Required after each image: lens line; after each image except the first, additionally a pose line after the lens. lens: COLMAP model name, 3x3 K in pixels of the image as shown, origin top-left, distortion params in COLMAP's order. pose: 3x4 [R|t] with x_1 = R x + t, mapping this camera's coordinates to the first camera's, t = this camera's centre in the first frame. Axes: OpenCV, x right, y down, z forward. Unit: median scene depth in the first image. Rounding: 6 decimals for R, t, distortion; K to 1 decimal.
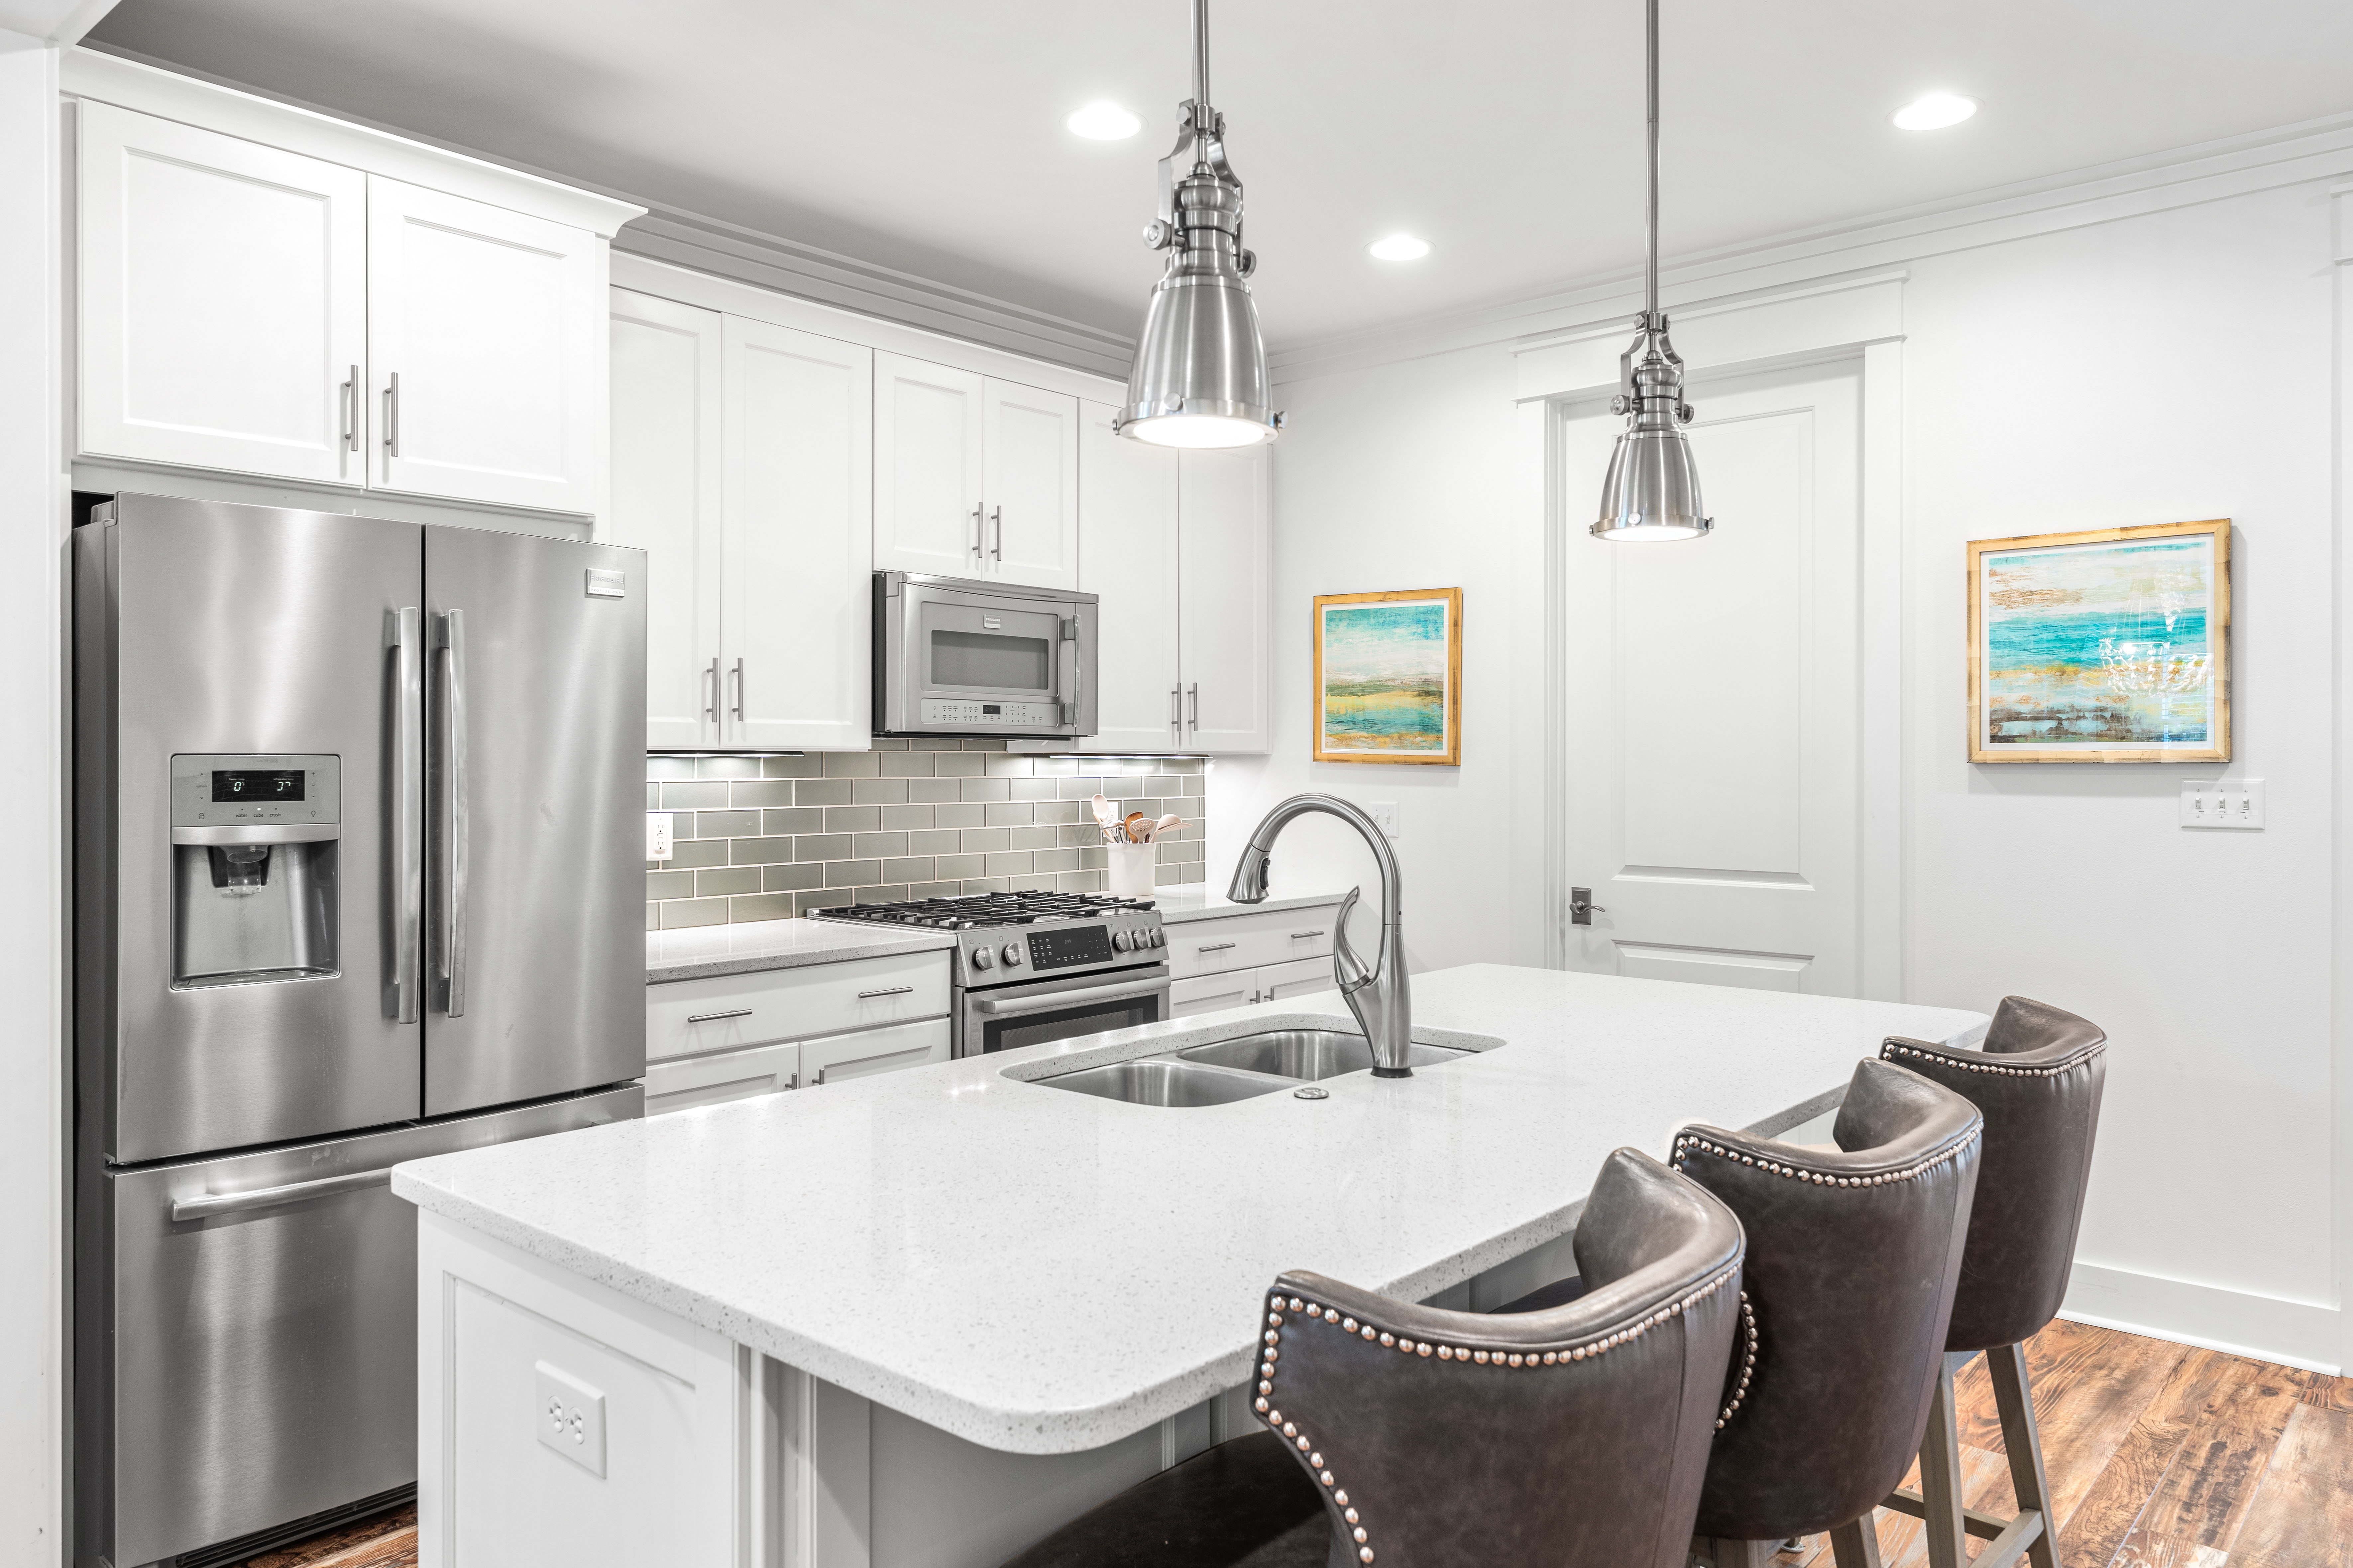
lens RADIAL K [[1606.4, 0, 1160.0], [0, 1606.4, 774.5], [0, 0, 1]] dist [0.003993, -0.000860]
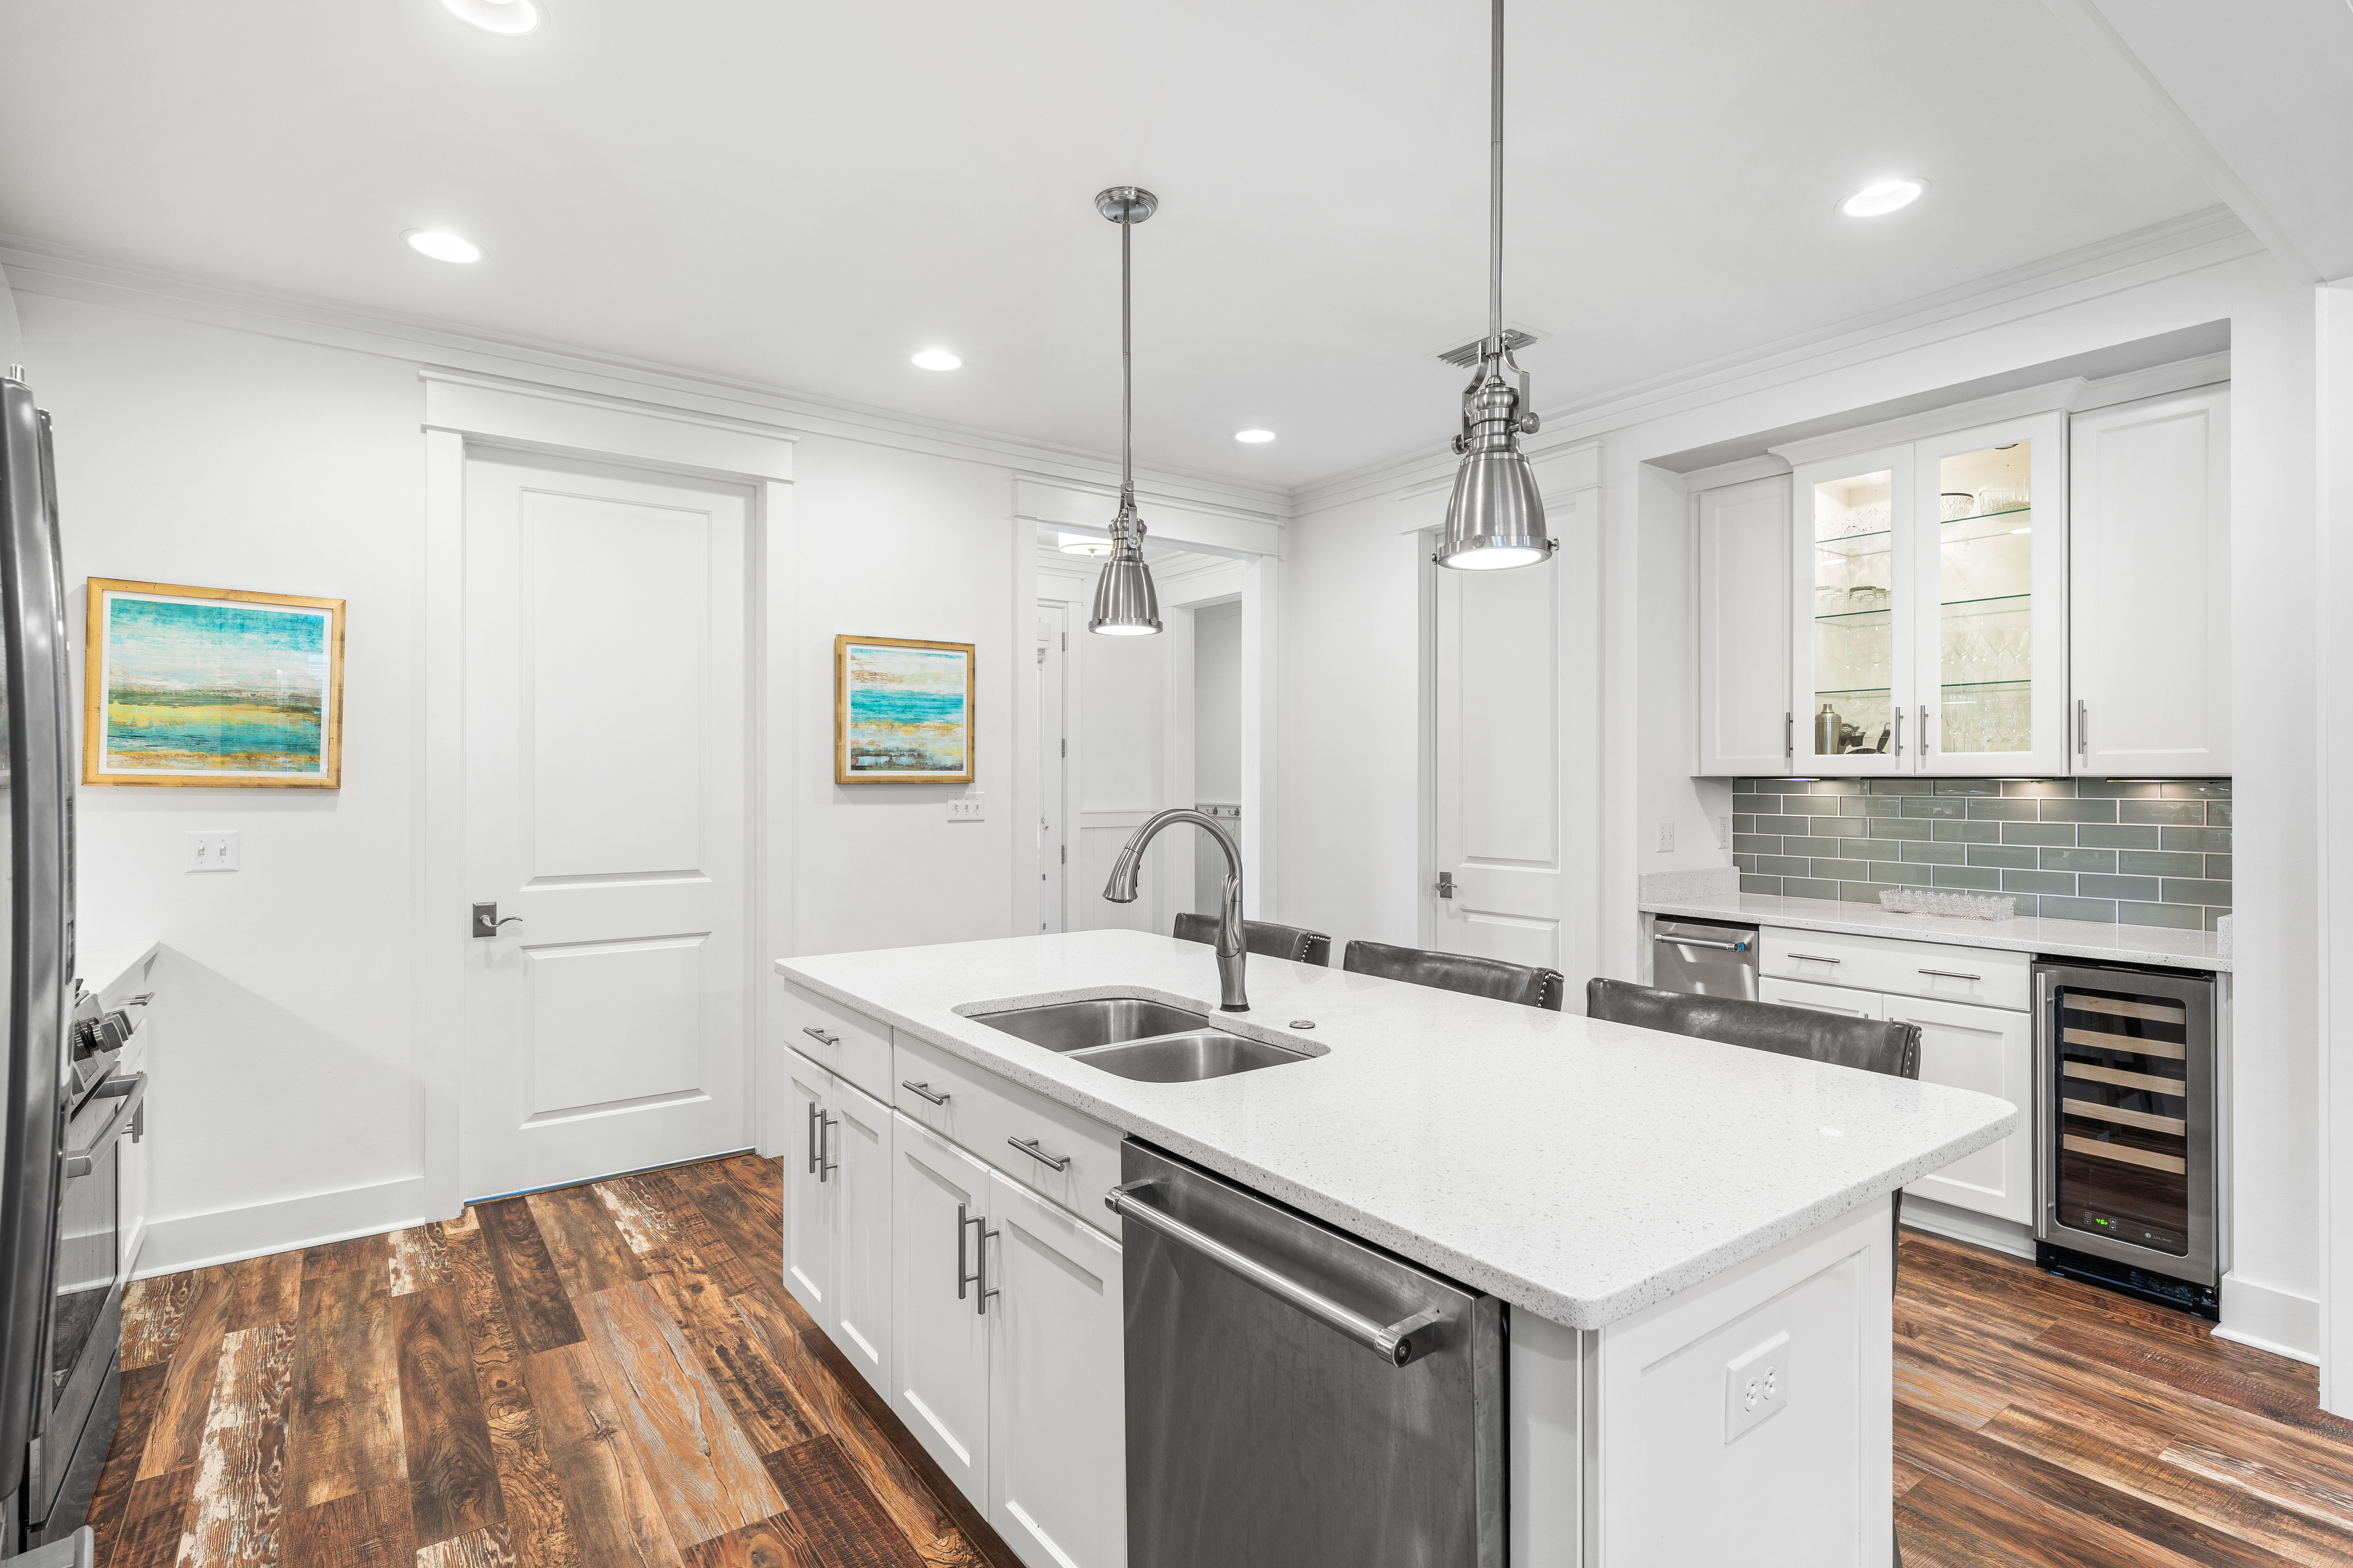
lens RADIAL K [[1135.3, 0, 1176.5], [0, 1135.3, 784.0], [0, 0, 1]] dist [0.001487, 0.000047]
pose [[0.210522, -0.003552, 0.977583, -0.437991], [0.010151, 0.999947, 0.001448, -0.004831], [-0.977536, 0.009619, 0.210547, 0.457061]]
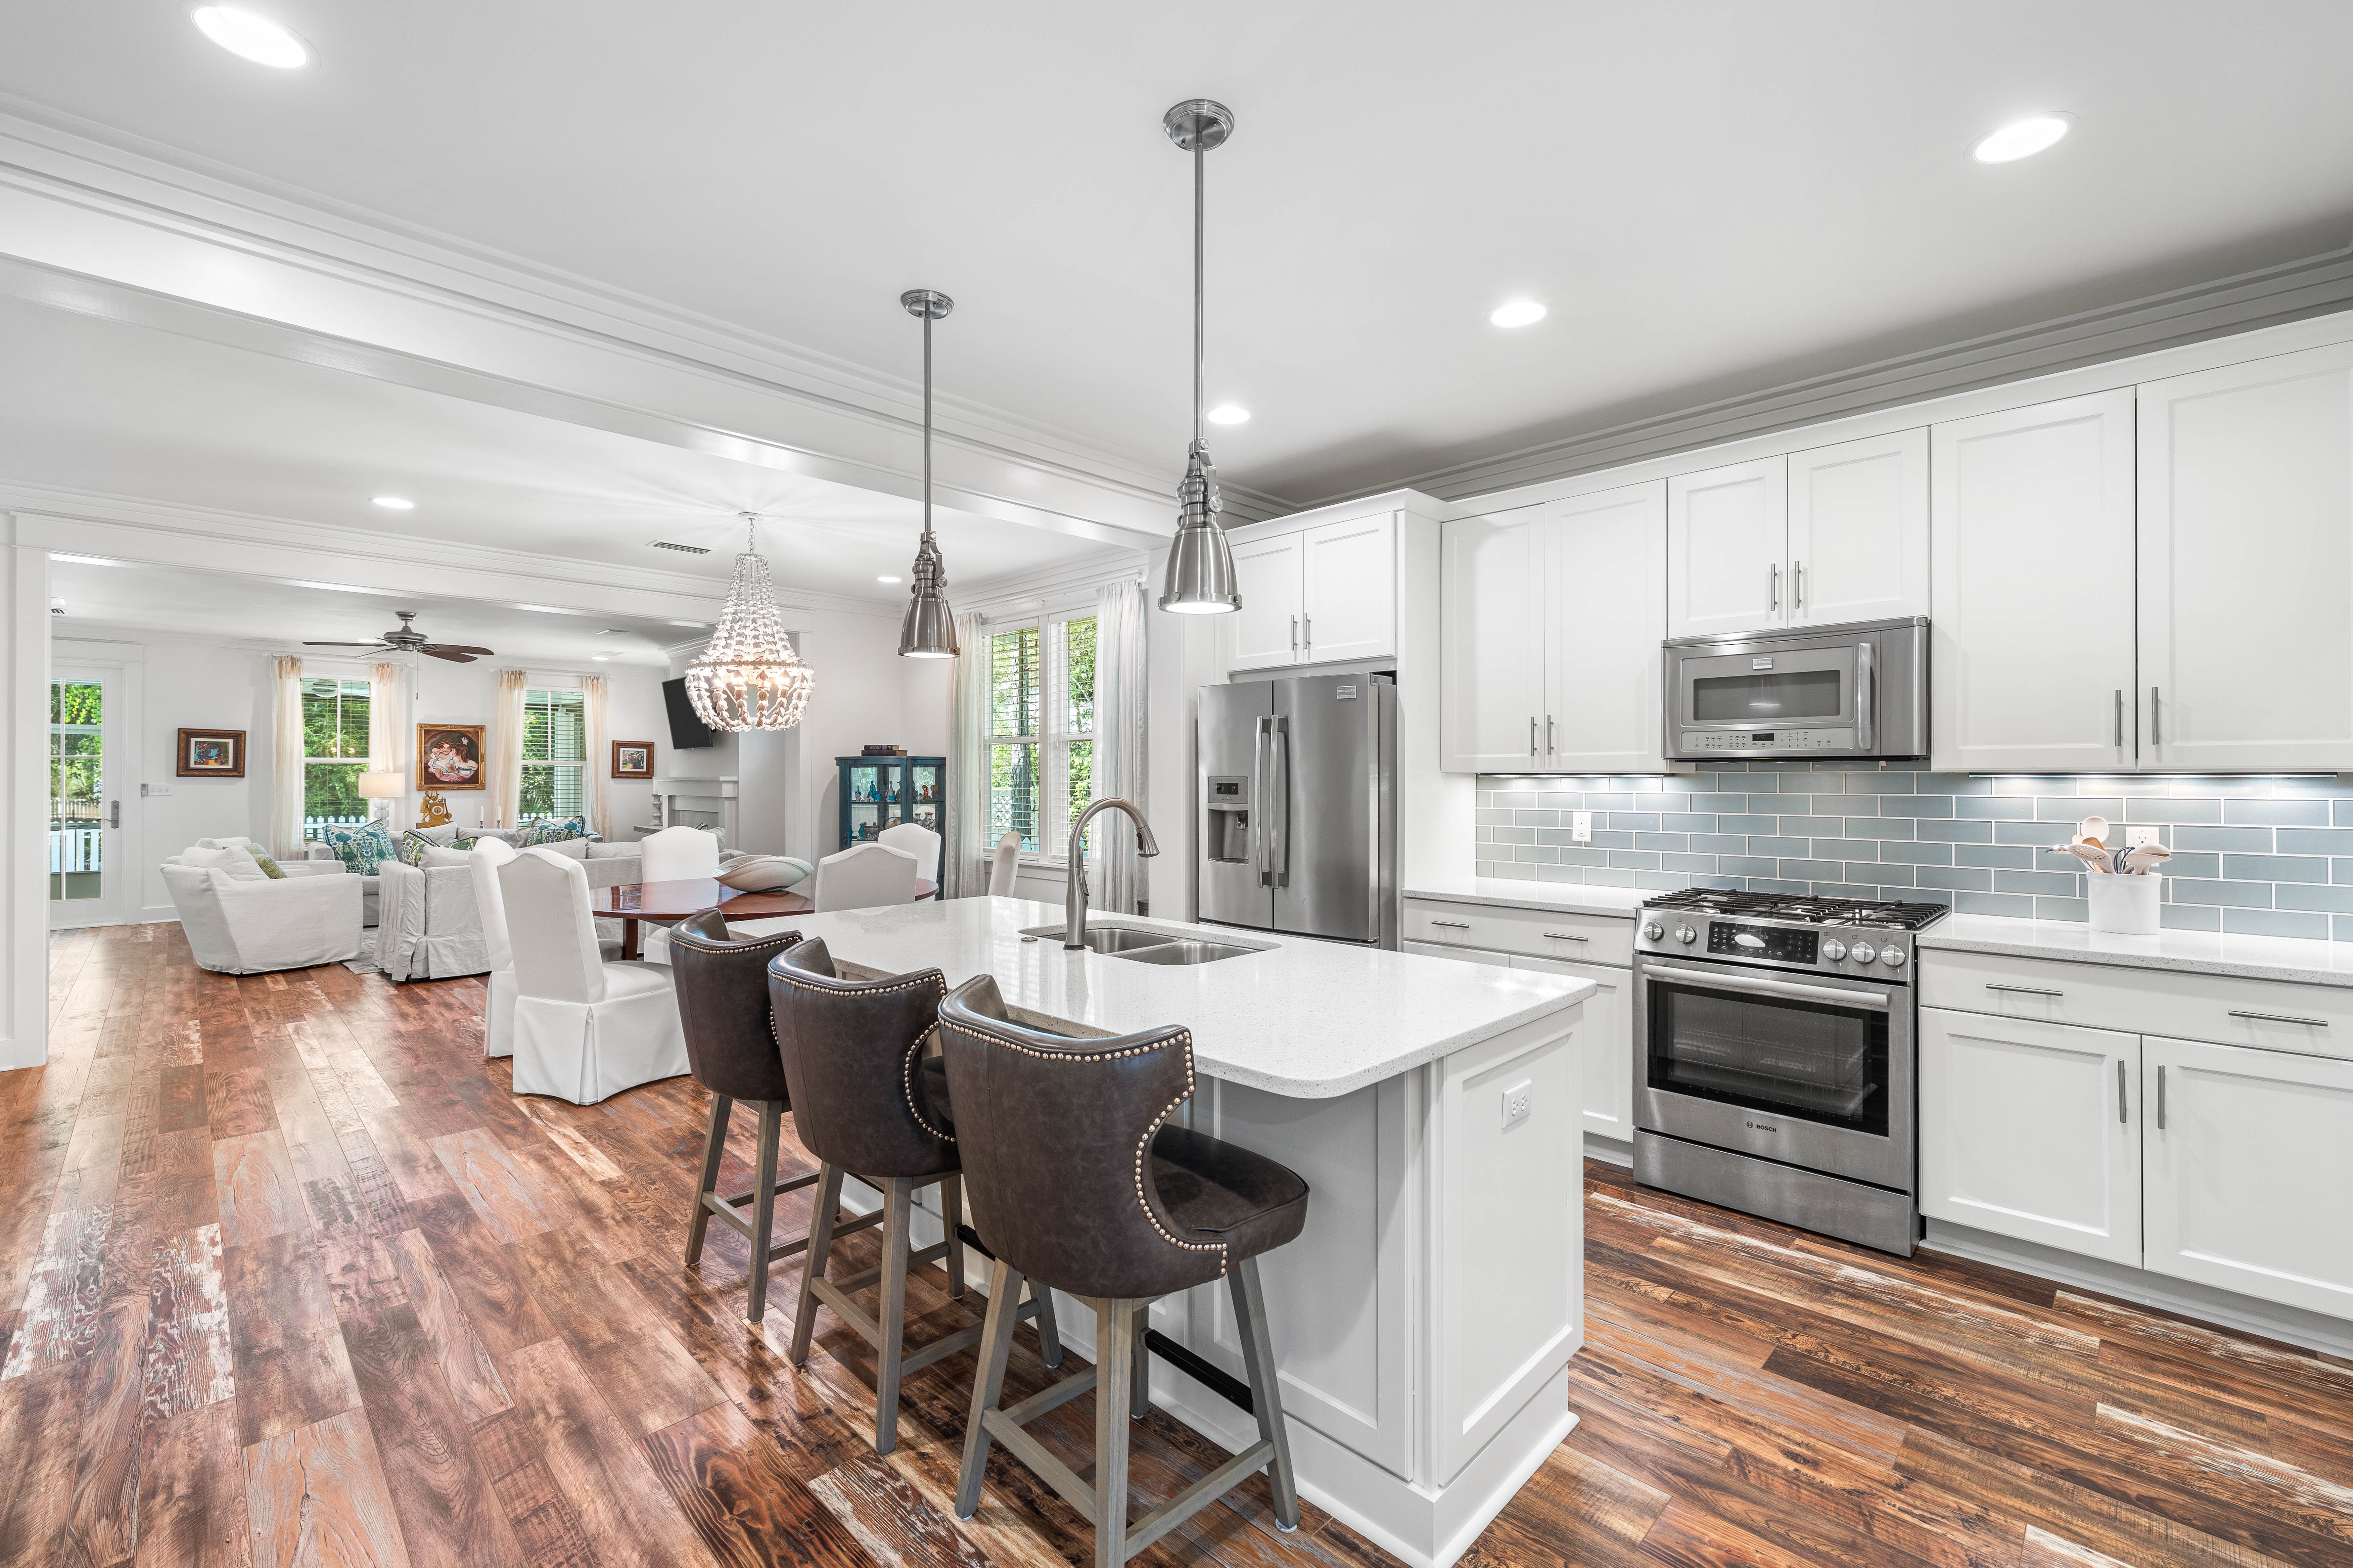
lens RADIAL K [[987.3, 0, 1182.8], [0, 987.3, 781.4], [0, 0, 1]] dist [-0.008943, 0.000394]
pose [[-0.043387, 0.003374, -0.999053, 0.690880], [-0.006479, 0.999972, 0.003659, -0.007642], [0.999037, 0.006632, -0.043364, 0.638659]]
